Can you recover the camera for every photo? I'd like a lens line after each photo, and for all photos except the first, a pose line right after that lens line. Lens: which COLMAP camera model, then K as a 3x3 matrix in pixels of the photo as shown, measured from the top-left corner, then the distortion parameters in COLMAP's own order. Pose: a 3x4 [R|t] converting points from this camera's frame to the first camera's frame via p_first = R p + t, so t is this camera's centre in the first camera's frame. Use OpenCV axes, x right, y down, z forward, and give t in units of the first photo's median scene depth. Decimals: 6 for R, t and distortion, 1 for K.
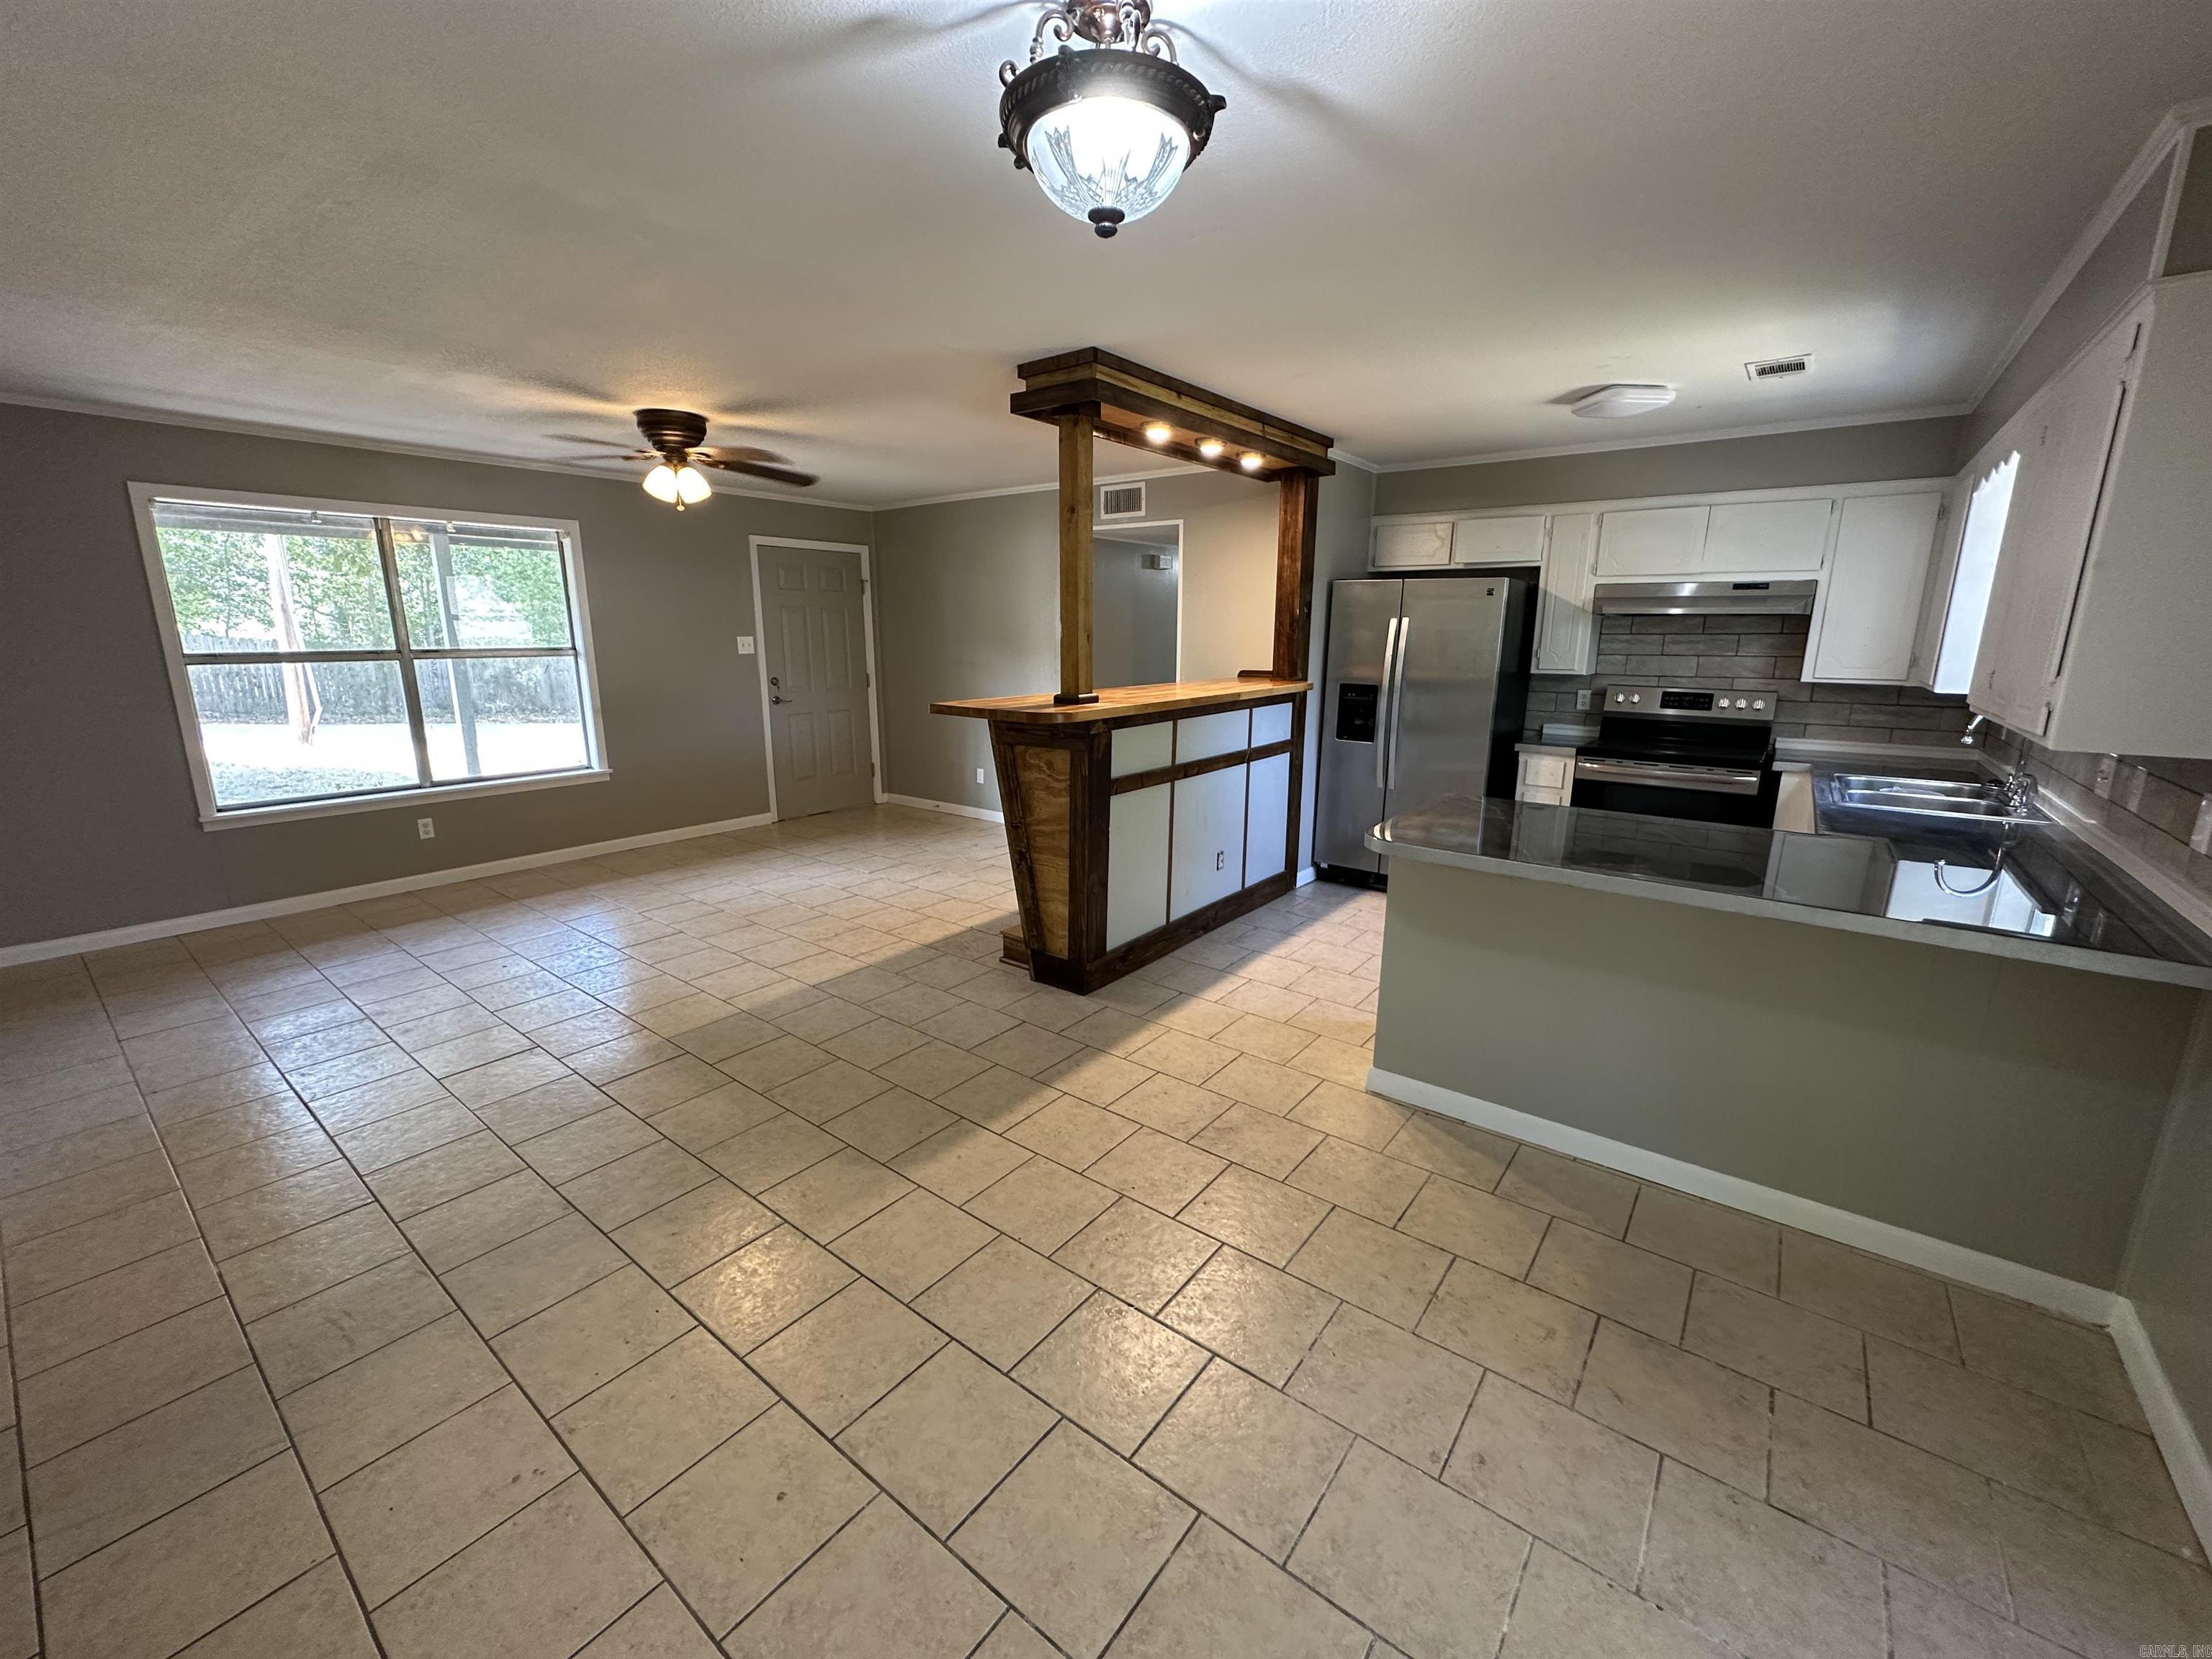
lens RADIAL K [[885.2, 0, 1109.4], [0, 885.2, 827.5], [0, 0, 1]] dist [-0.002936, 0.000520]
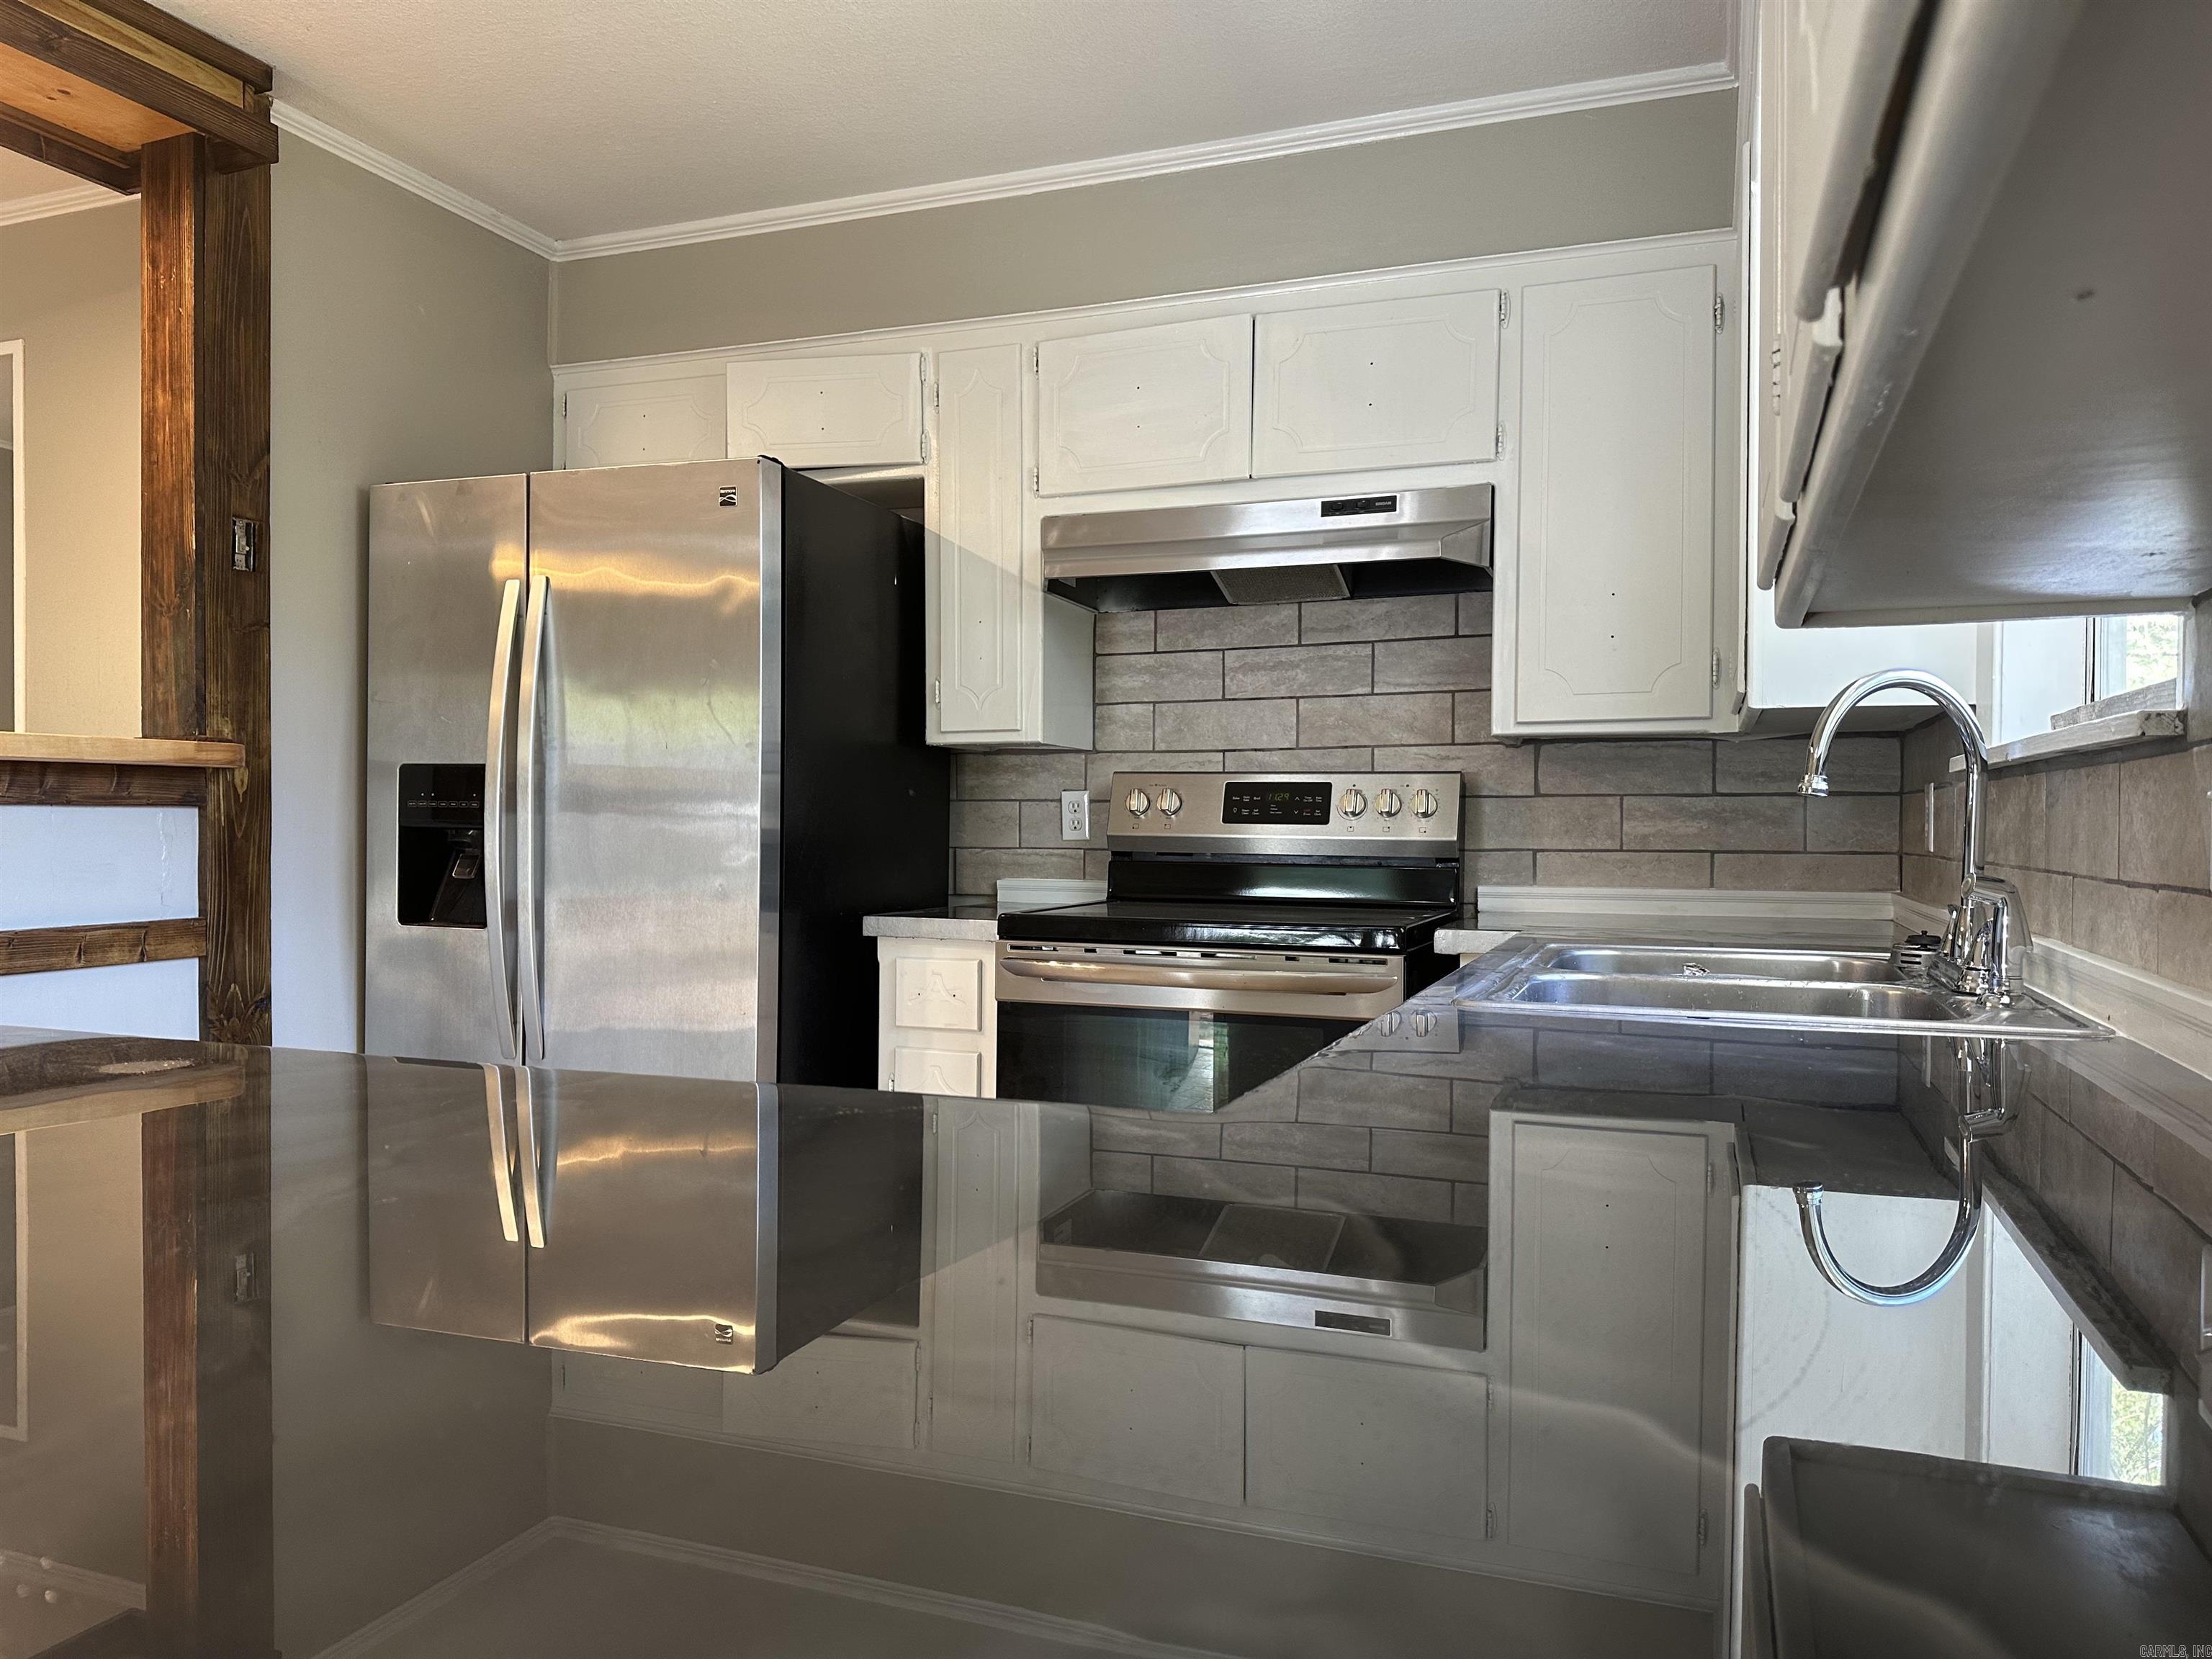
lens RADIAL K [[1567.2, 0, 1078.3], [0, 1567.2, 861.9], [0, 0, 1]] dist [0.064268, -0.044544]
pose [[0.962404, -0.005903, 0.271557, 0.378767], [0.059000, 0.980437, -0.187785, 0.012060], [-0.265136, 0.196747, 0.943925, 0.362314]]
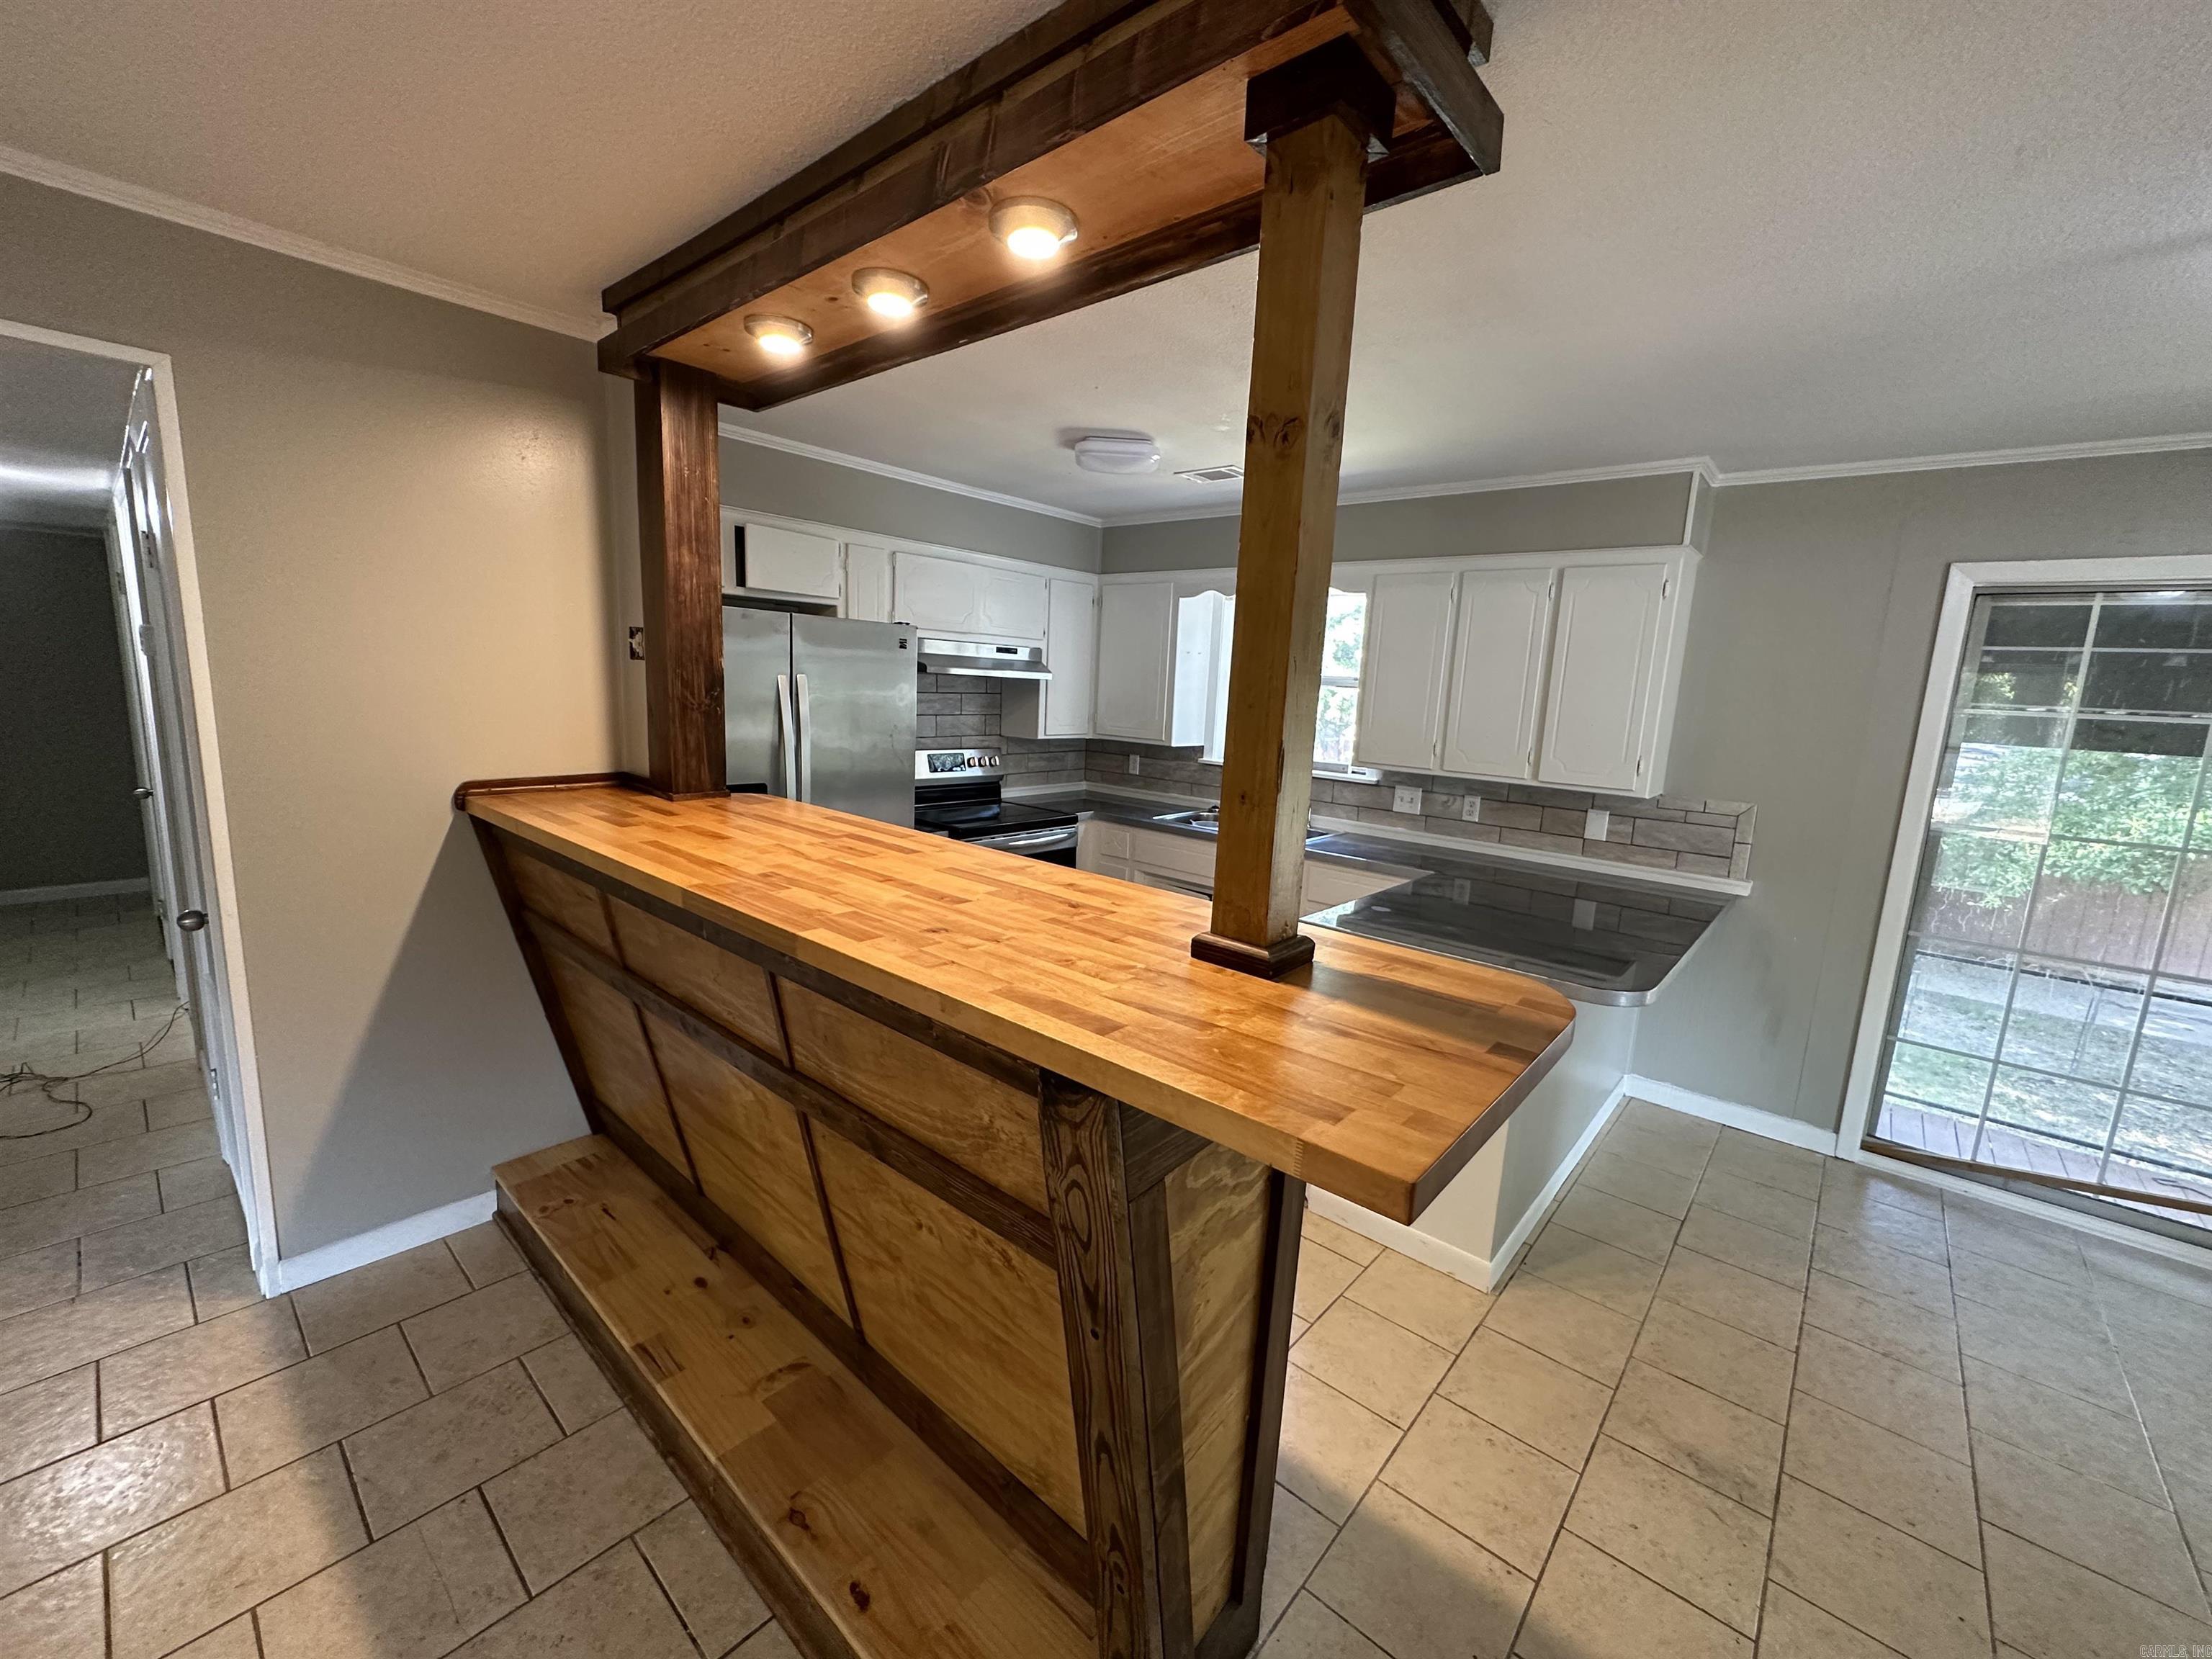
lens RADIAL K [[885.2, 0, 1101.0], [0, 885.2, 827.0], [0, 0, 1]] dist [-0.002936, 0.000520]
pose [[0.066585, -0.165392, 0.983978, -0.293958], [0.173920, 0.972993, 0.151776, -0.194936], [-0.982506, 0.161027, 0.093552, 0.771123]]
